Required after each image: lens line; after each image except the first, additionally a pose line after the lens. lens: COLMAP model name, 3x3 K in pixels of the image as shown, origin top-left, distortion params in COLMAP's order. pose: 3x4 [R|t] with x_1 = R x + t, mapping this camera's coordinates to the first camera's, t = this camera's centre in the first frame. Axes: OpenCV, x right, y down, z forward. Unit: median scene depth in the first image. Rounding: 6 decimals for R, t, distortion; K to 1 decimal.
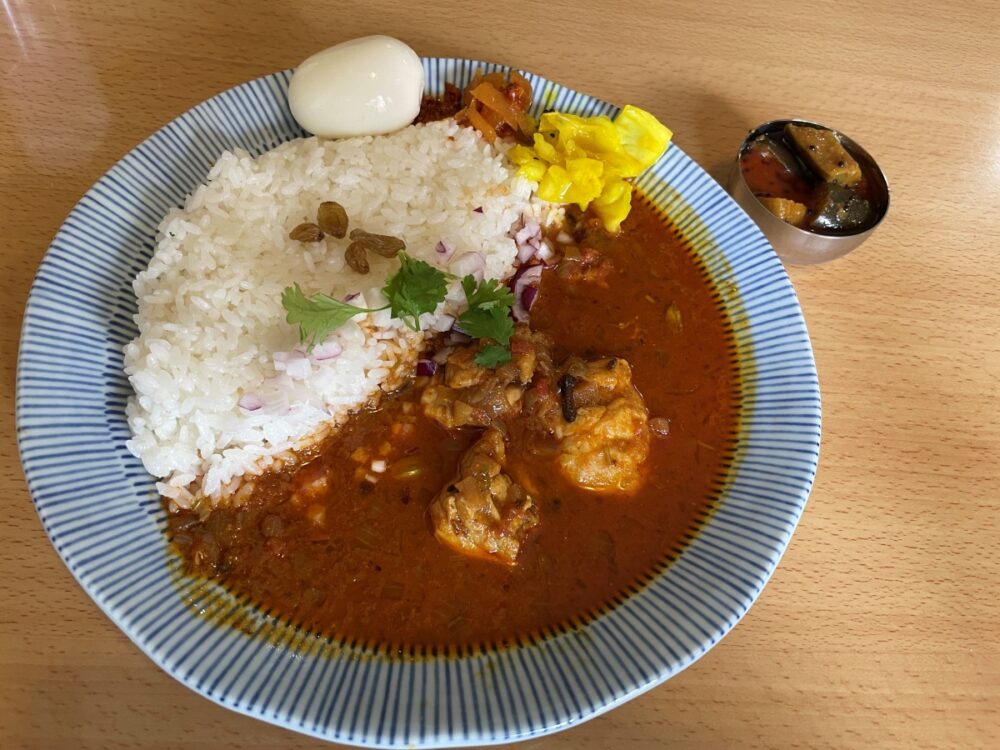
lens RADIAL K [[794.1, 0, 500.0], [0, 794.1, 375.0], [0, 0, 1]] dist [0.094454, -0.197049]
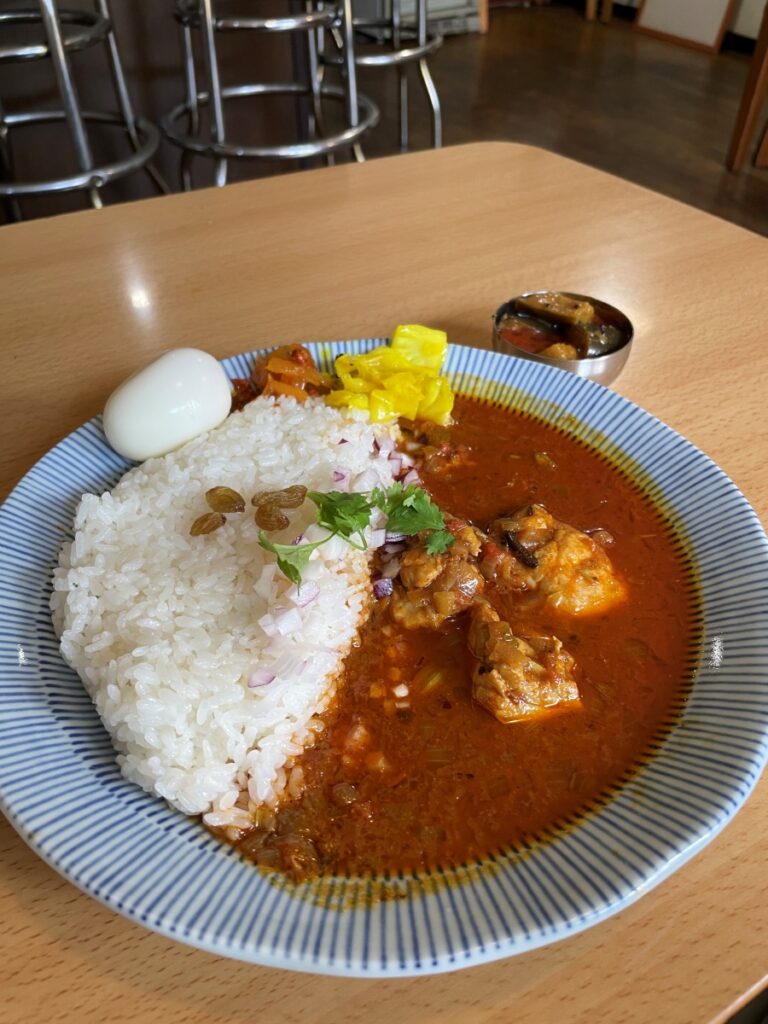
lens RADIAL K [[813.1, 0, 384.0], [0, 813.1, 512.0], [0, 0, 1]] dist [0.094454, -0.197049]
pose [[0.861430, -0.426202, 0.276205, -0.333335], [0.486380, 0.848849, -0.207099, 0.121281], [-0.146191, 0.312742, 0.938521, 0.042424]]
